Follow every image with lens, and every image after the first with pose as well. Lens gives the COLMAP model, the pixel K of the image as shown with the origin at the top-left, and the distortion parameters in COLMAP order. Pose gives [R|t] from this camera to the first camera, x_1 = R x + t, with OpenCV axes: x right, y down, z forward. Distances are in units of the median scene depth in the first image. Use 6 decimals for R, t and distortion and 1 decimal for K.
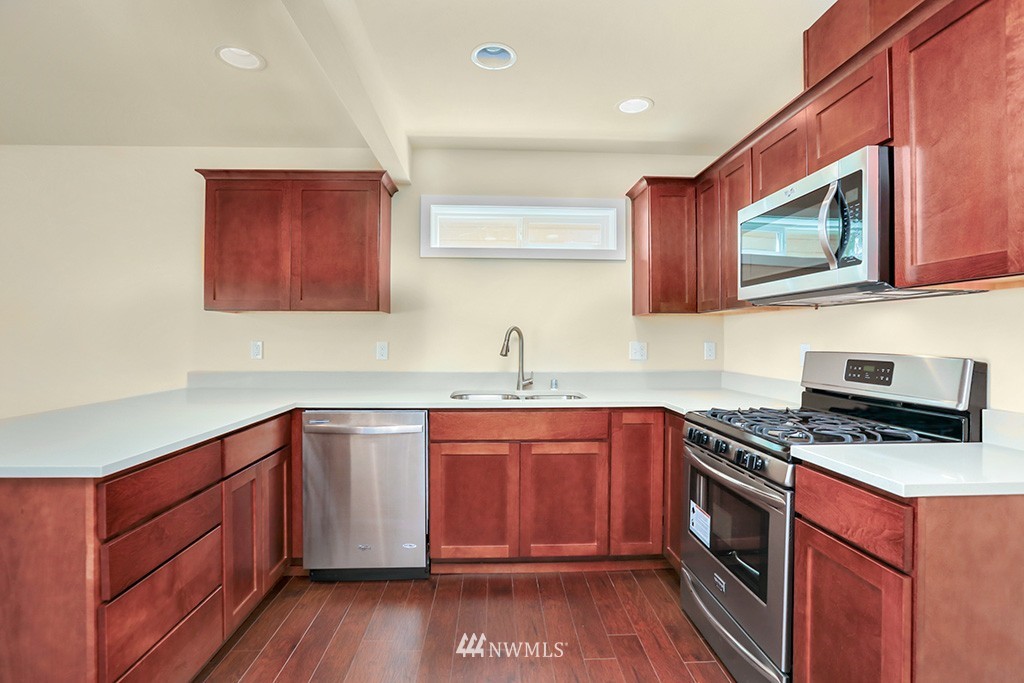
lens RADIAL K [[472.5, 0, 511.0], [0, 472.5, 338.8], [0, 0, 1]] dist [-0.040768, 0.013628]
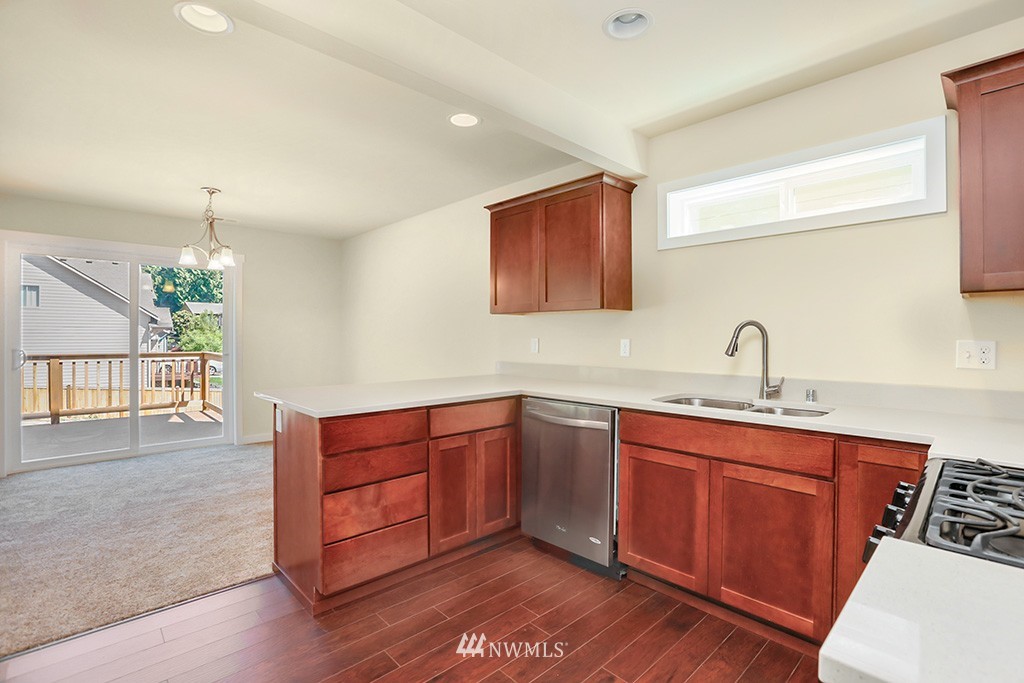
lens RADIAL K [[472.5, 0, 510.9], [0, 472.5, 336.6], [0, 0, 1]] dist [-0.040768, 0.013628]
pose [[0.661545, 0.001058, -0.749904, 0.406217], [0.000529, 0.999998, 0.001878, 0.000419], [0.749905, -0.001639, 0.661544, 0.188223]]
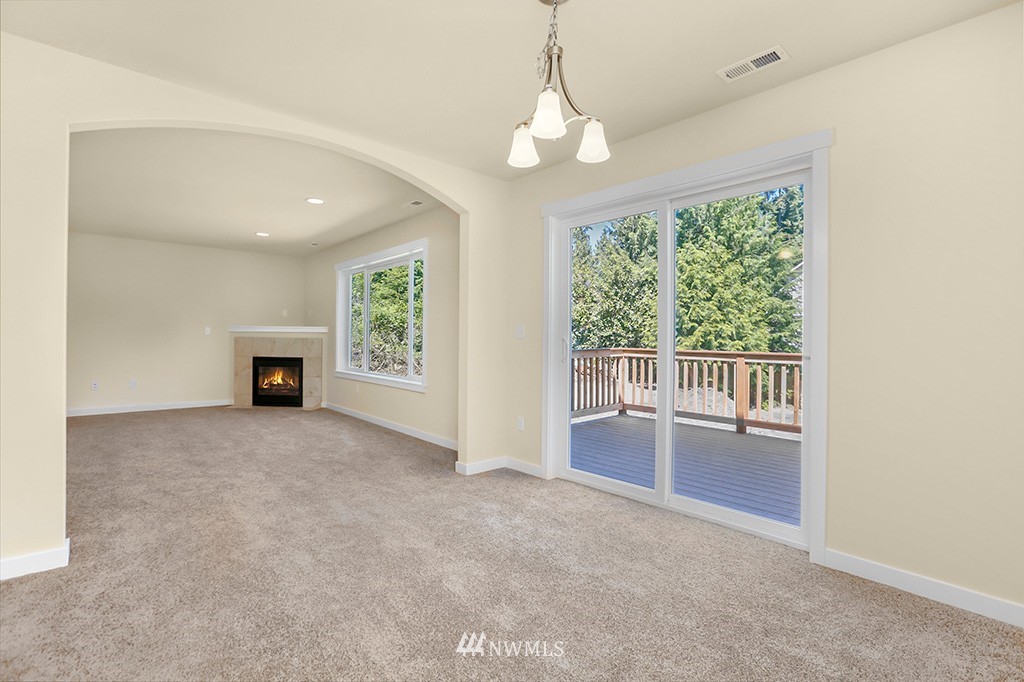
lens RADIAL K [[472.5, 0, 524.2], [0, 472.5, 327.8], [0, 0, 1]] dist [-0.040768, 0.013628]
pose [[-0.759746, -0.024764, -0.649748, -1.010212], [-0.010949, 0.999620, -0.025296, 0.056206], [0.650127, -0.012104, -0.759729, 1.069795]]
